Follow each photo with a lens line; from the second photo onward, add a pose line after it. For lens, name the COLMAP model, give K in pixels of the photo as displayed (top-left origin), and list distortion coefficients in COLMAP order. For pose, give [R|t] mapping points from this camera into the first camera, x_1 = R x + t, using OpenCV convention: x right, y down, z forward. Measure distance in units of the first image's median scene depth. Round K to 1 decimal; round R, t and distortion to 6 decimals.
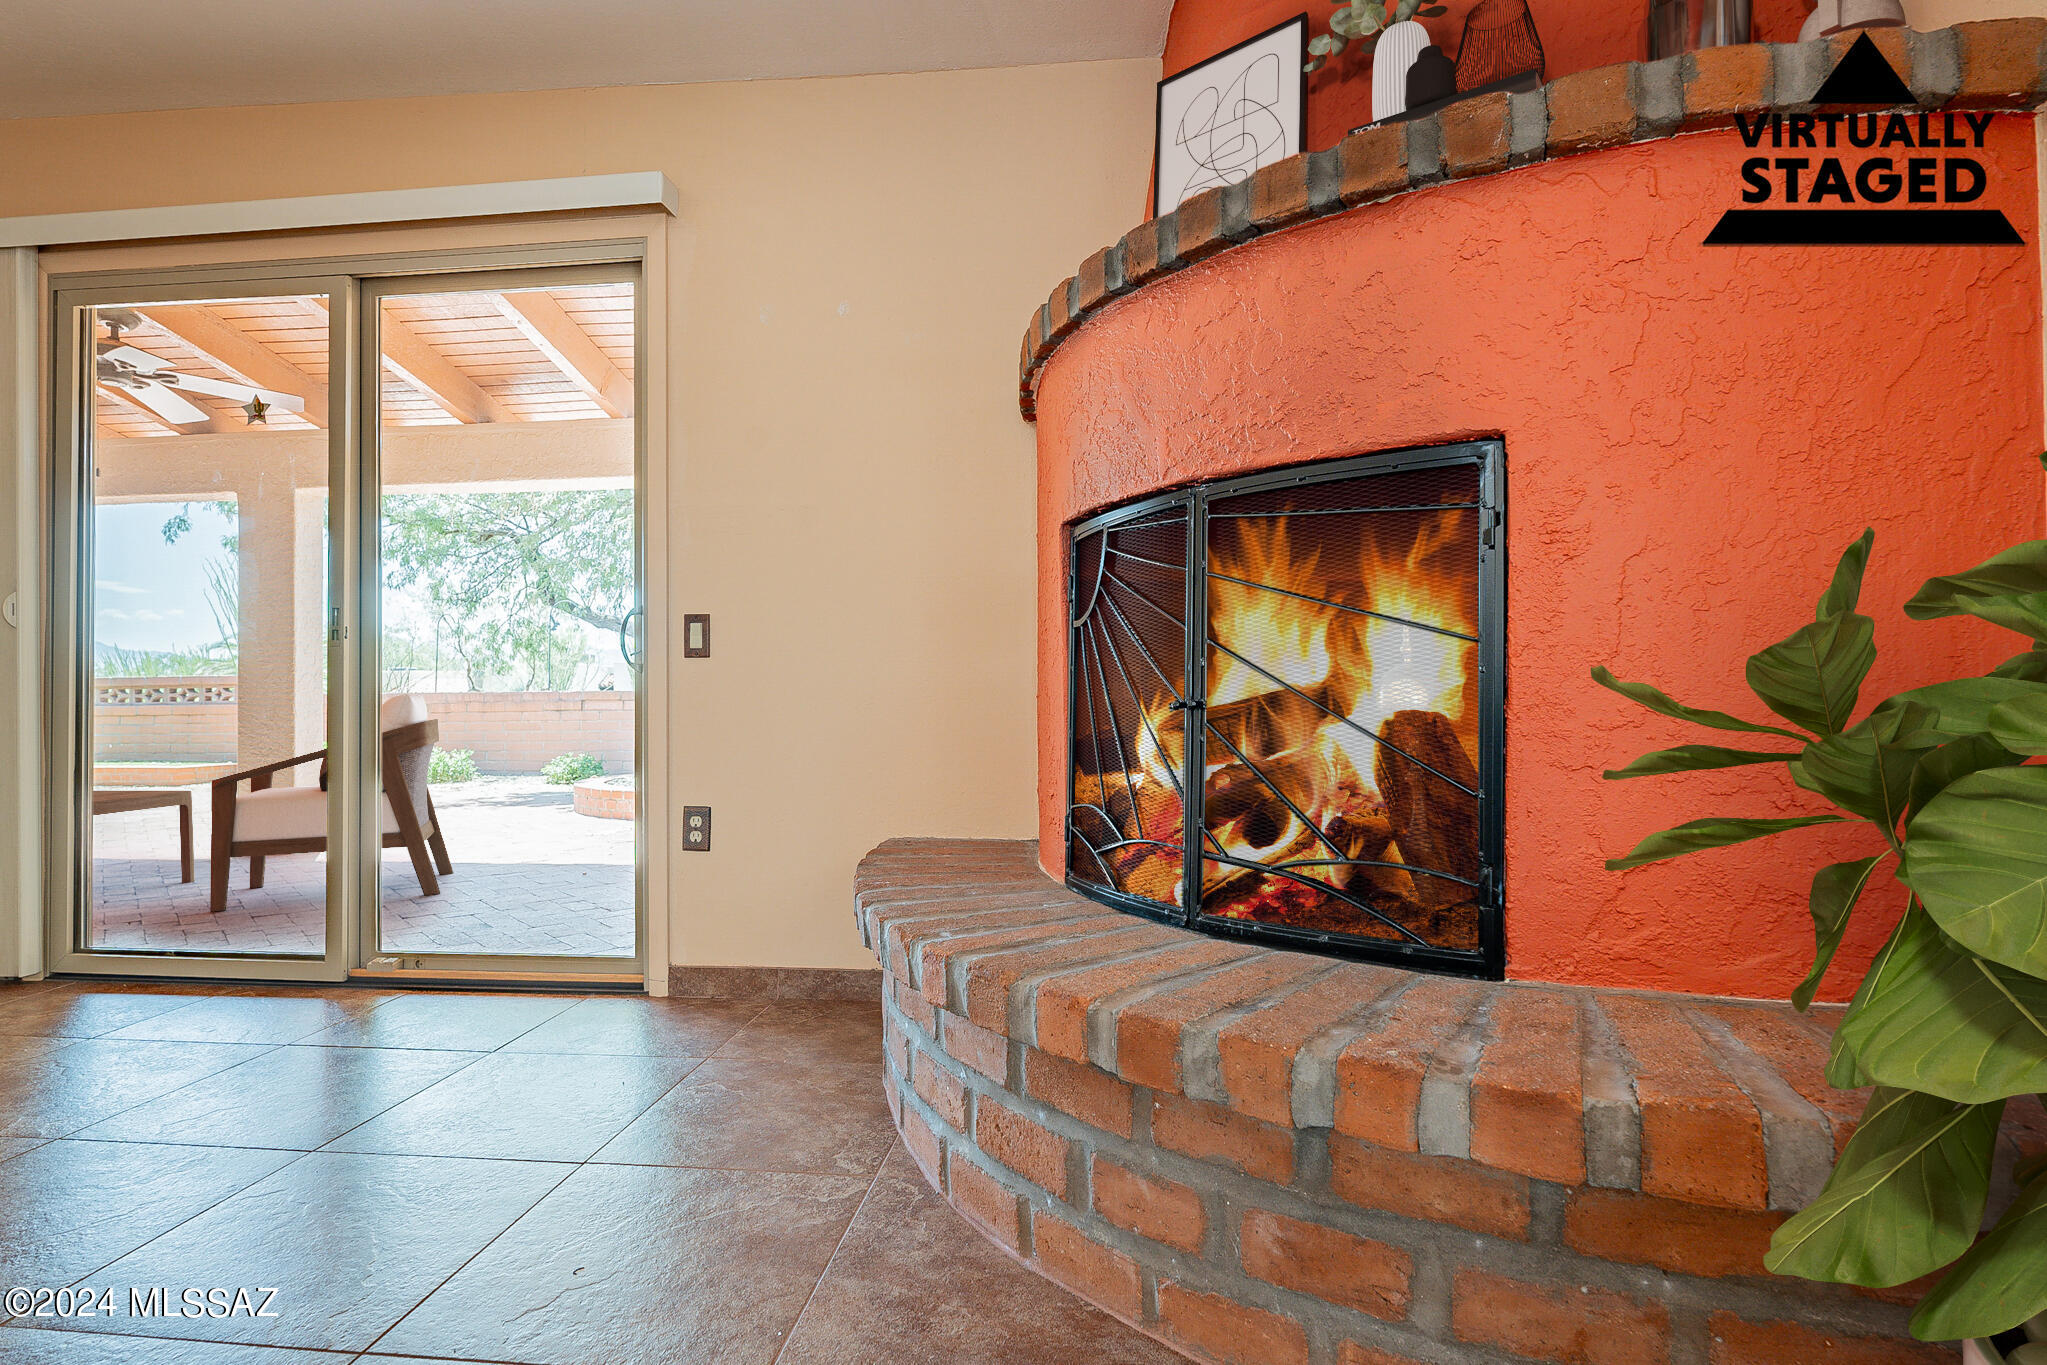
lens RADIAL K [[1044.0, 0, 1023.5], [0, 1044.0, 682.5], [0, 0, 1]] dist [0.000977, -0.000065]
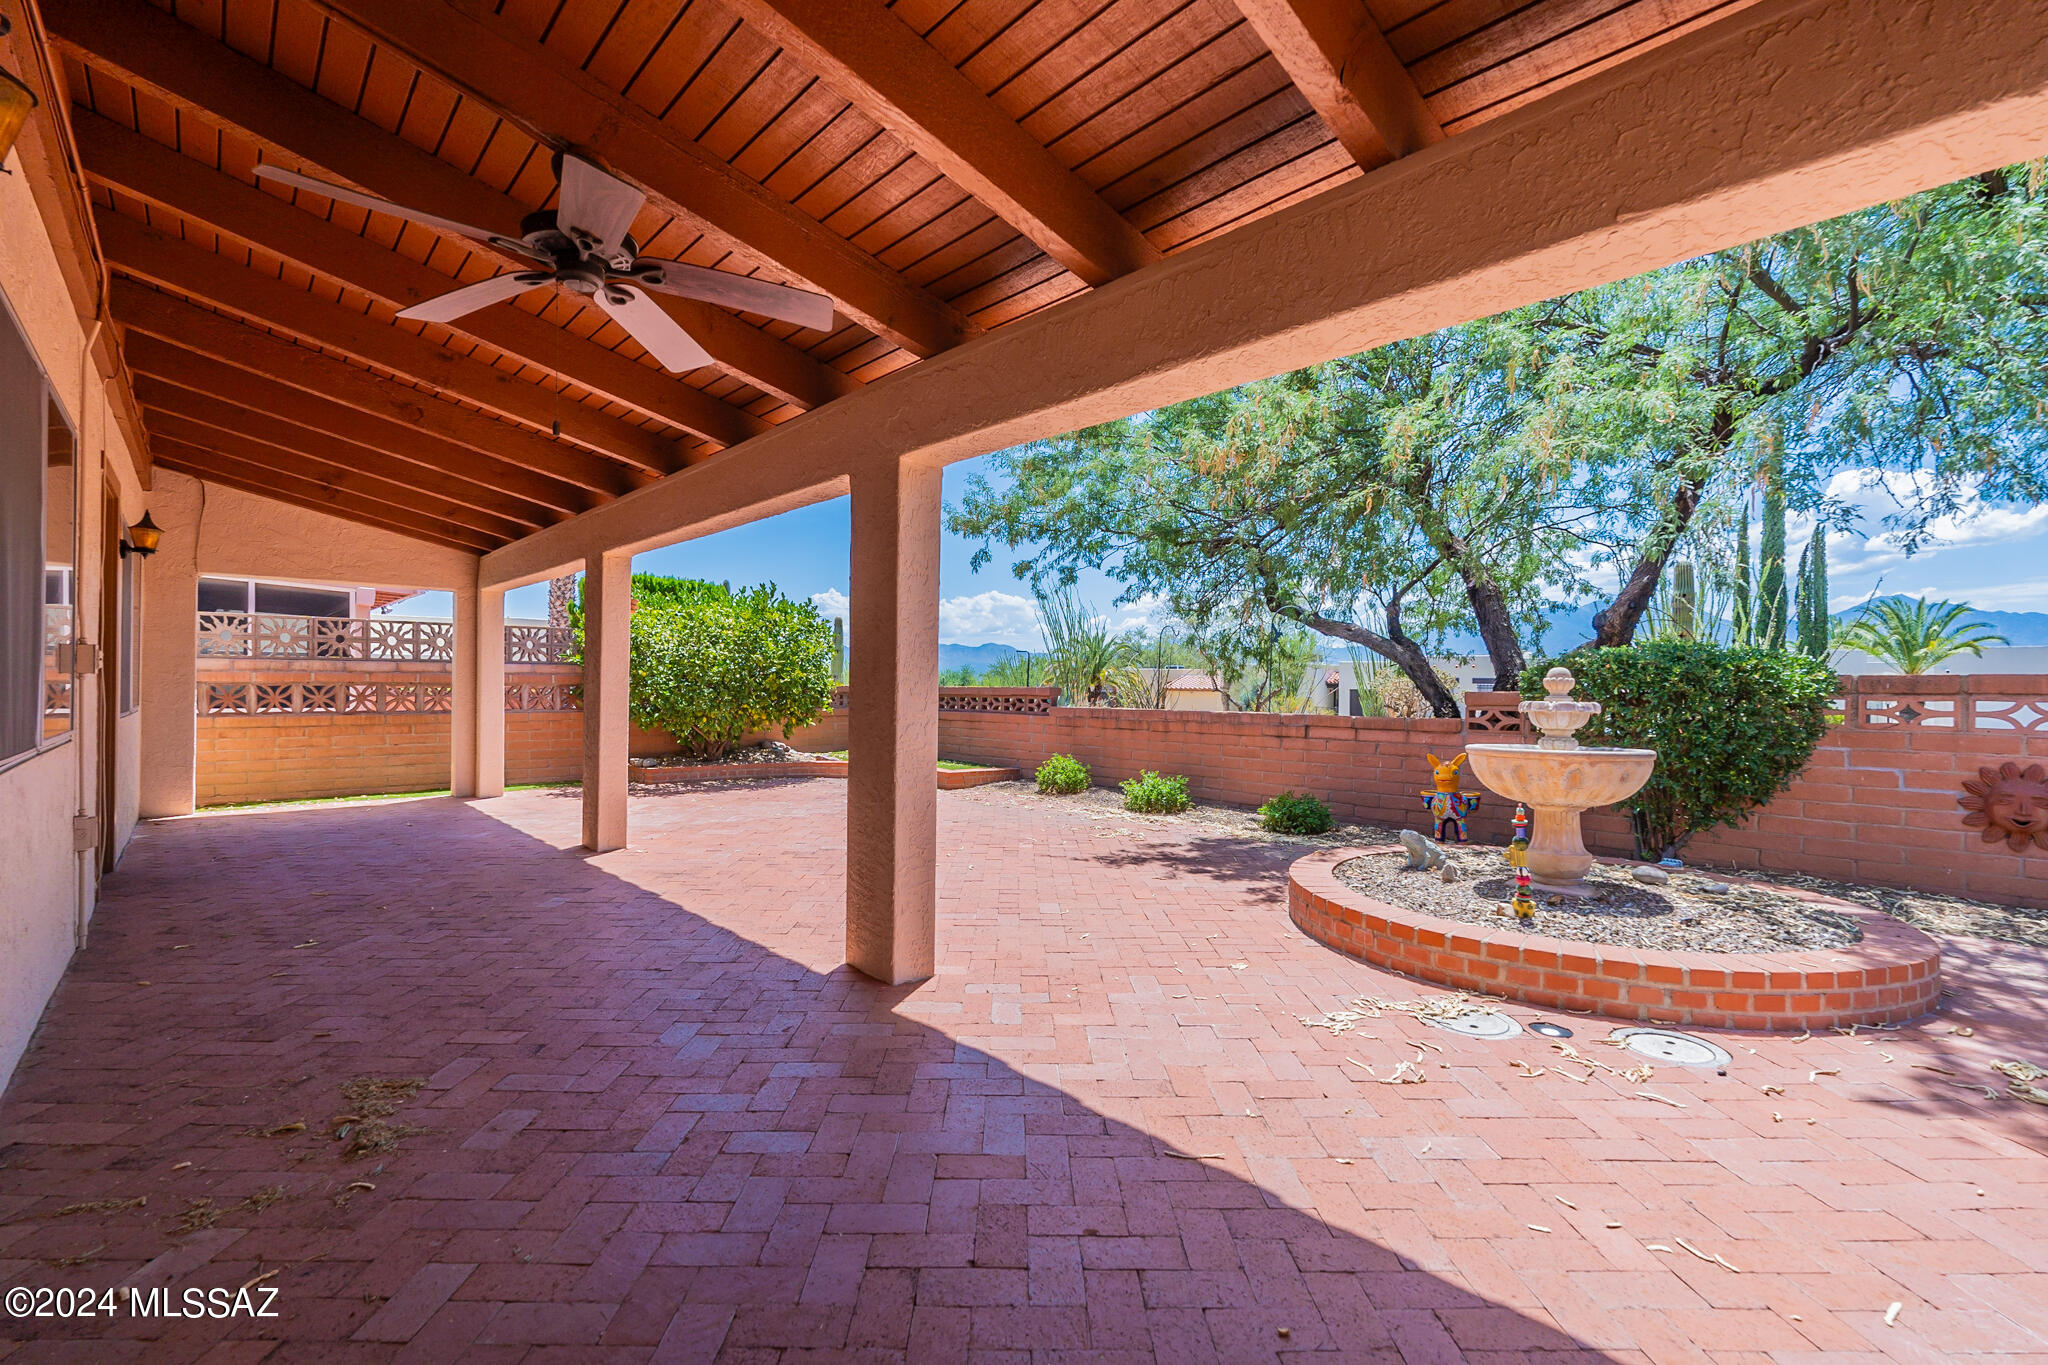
lens RADIAL K [[894.2, 0, 1024.0], [0, 894.2, 682.5], [0, 0, 1]] dist [-0.000464, -0.000073]
pose [[0.756686, 0.013676, -0.653636, -0.128976], [-0.008900, 0.999904, 0.010618, -0.022630], [0.653718, -0.002217, 0.756735, 0.317186]]
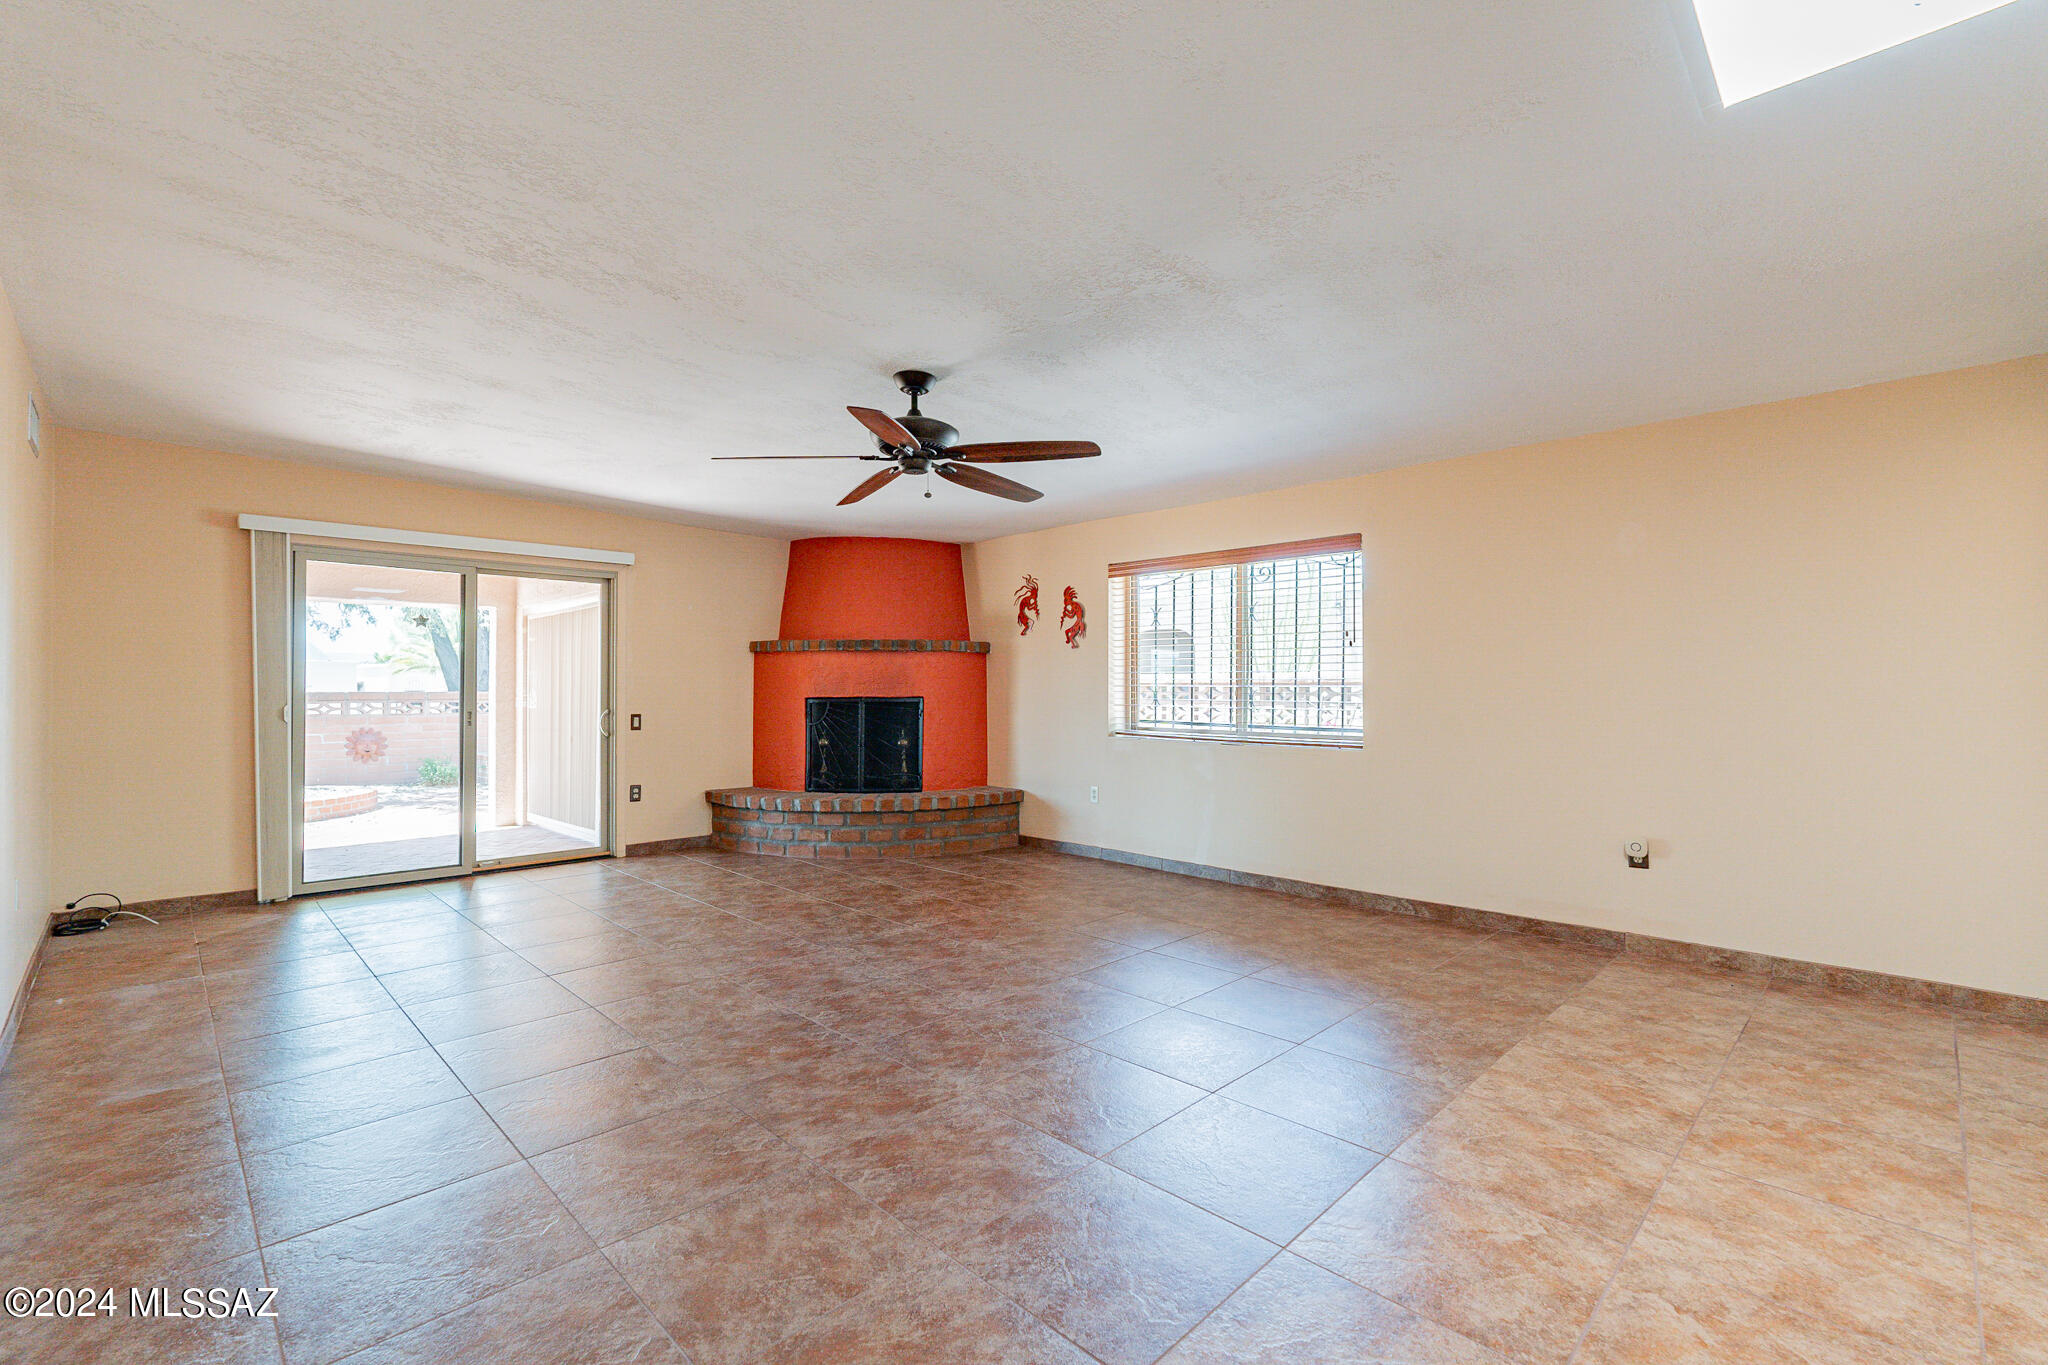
lens RADIAL K [[894.2, 0, 1024.0], [0, 894.2, 682.5], [0, 0, 1]] dist [-0.000464, -0.000073]
pose [[0.621622, 0.016026, 0.783153, -0.393371], [-0.011574, 0.999869, -0.011274, -0.034680], [-0.783232, -0.002056, 0.621727, -0.321596]]
